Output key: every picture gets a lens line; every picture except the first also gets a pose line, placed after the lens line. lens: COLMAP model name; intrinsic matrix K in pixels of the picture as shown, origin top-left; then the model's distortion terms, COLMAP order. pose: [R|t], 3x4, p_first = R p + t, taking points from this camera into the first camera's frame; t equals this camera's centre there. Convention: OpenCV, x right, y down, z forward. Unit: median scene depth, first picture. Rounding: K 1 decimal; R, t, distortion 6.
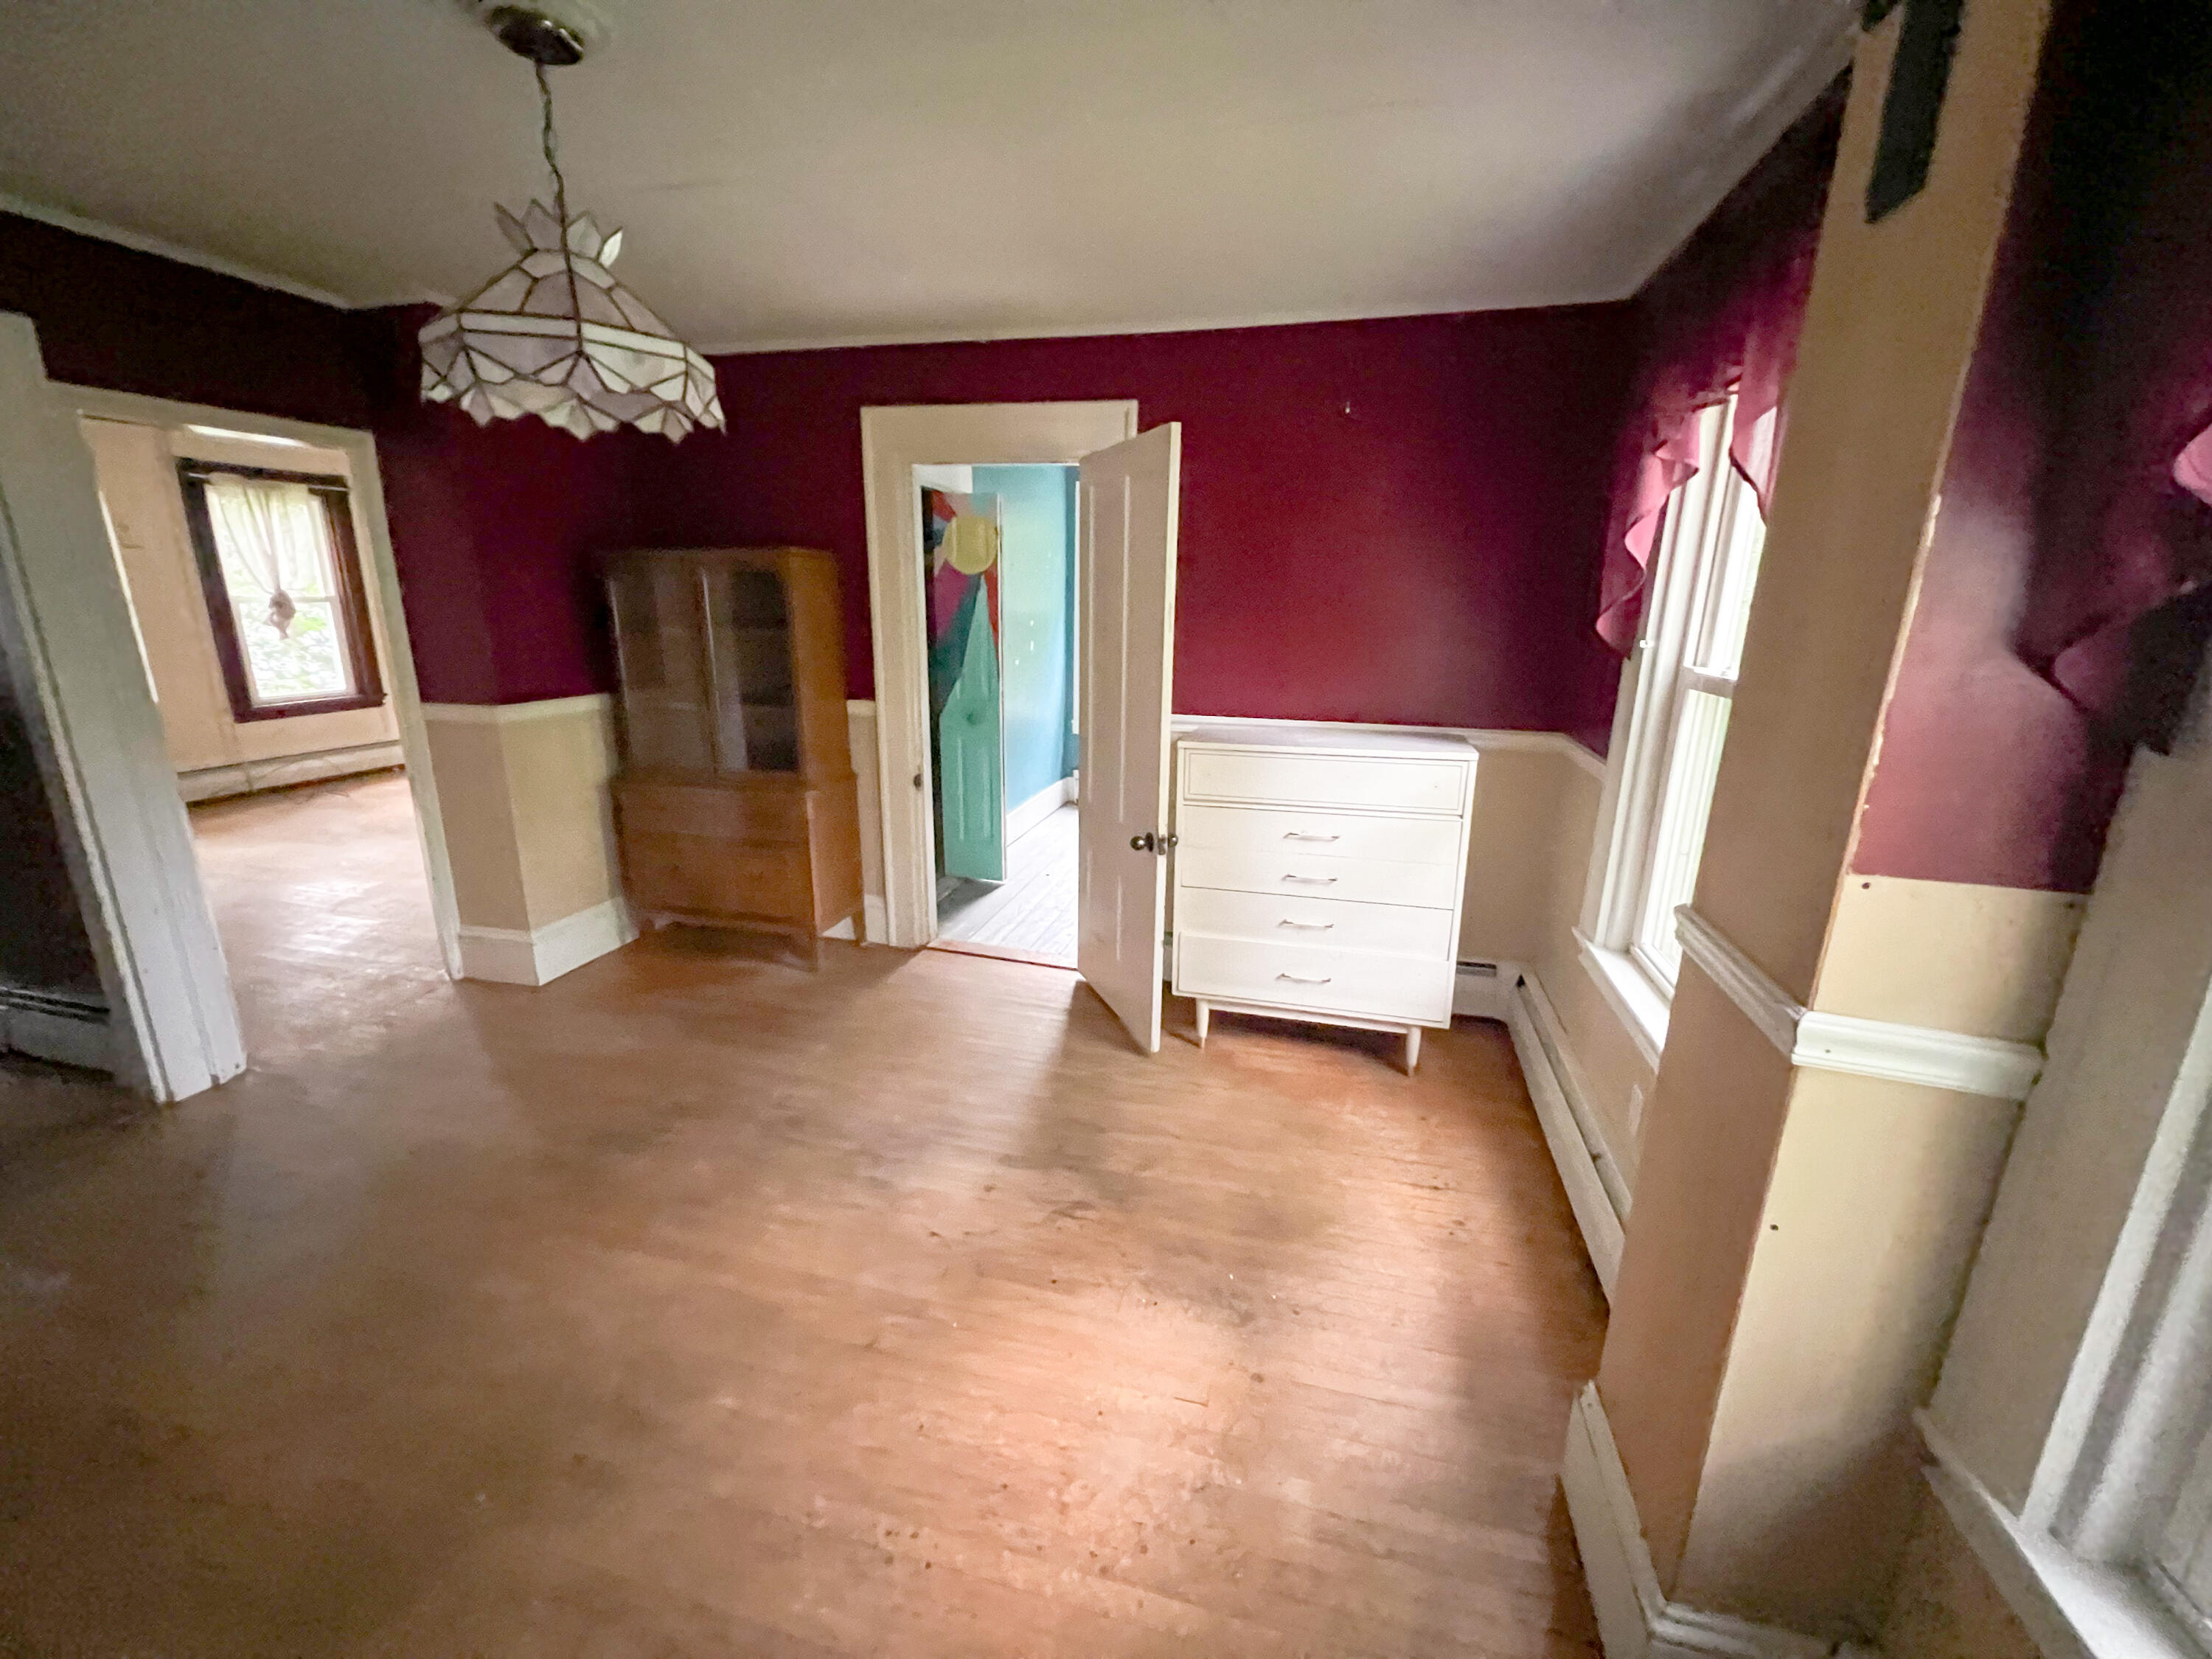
lens RADIAL K [[889.1, 0, 1103.6], [0, 889.1, 825.1], [0, 0, 1]] dist [-0.000883, -0.000155]
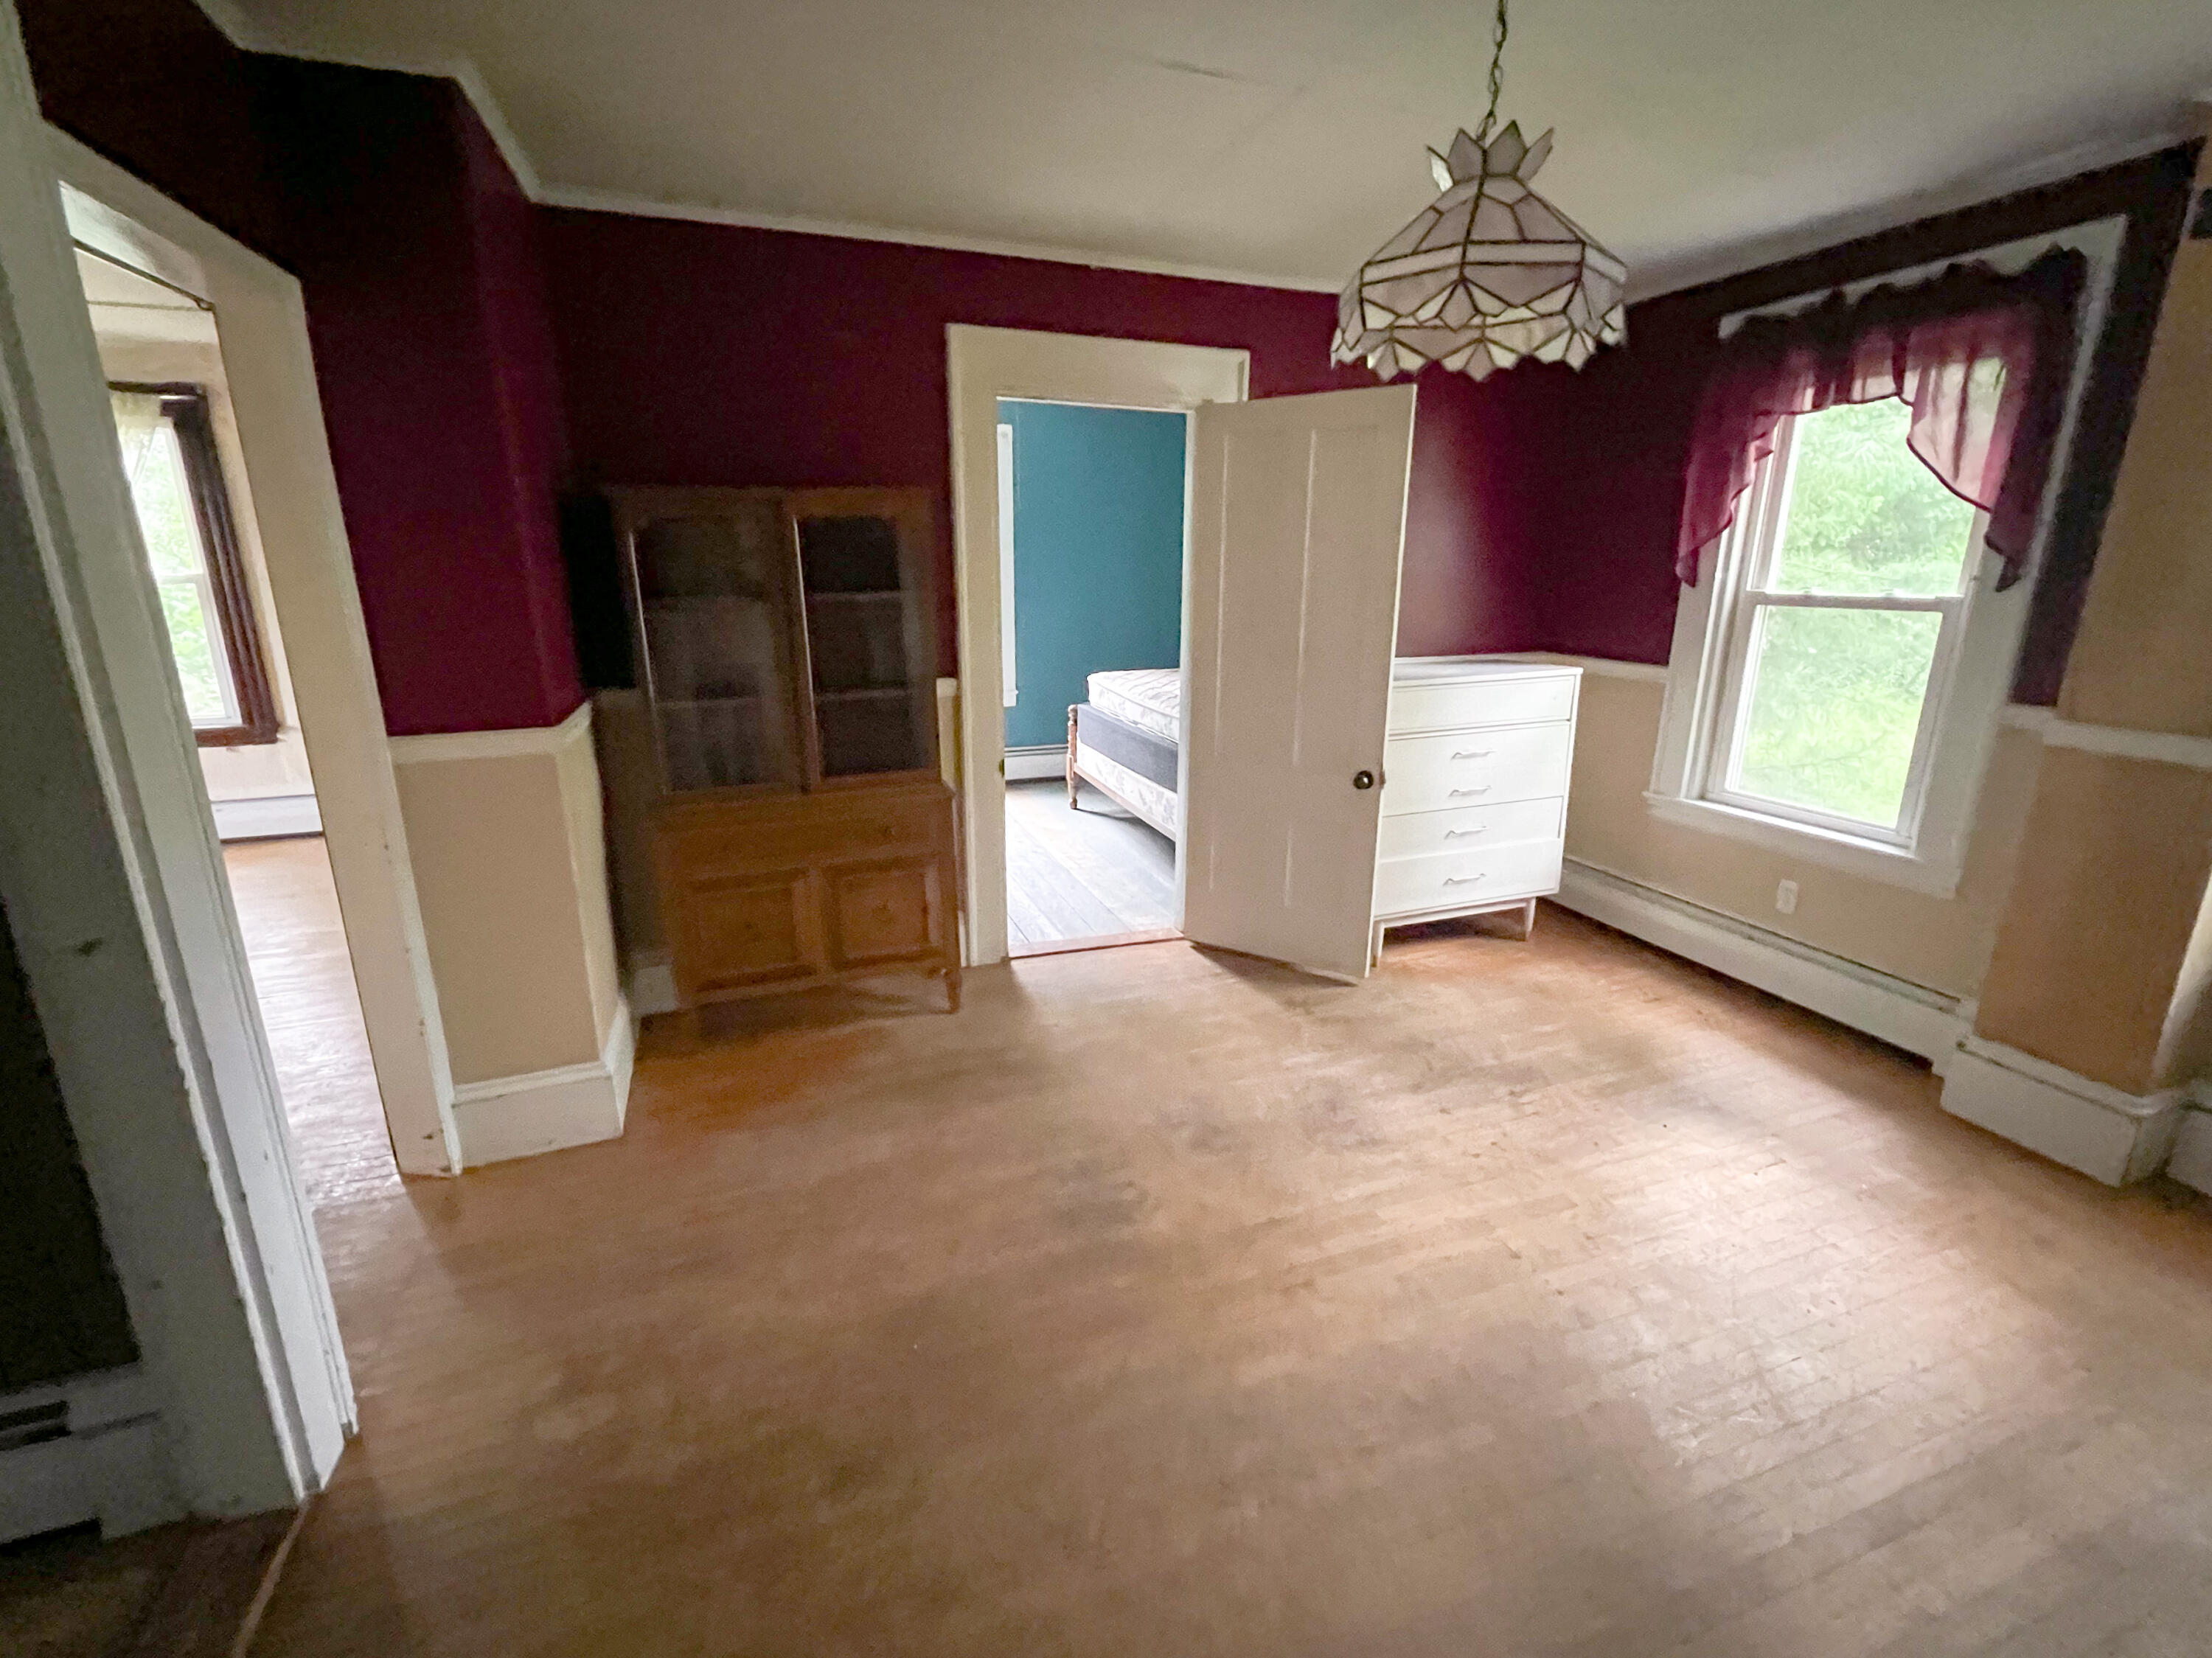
lens RADIAL K [[954.1, 0, 1101.6], [0, 954.1, 833.1], [0, 0, 1]] dist [0.000108, 0.000225]
pose [[0.827073, -0.170697, 0.535550, -0.785692], [0.156188, 0.985044, 0.072757, -0.047652], [-0.539959, 0.023472, 0.841364, 0.201375]]
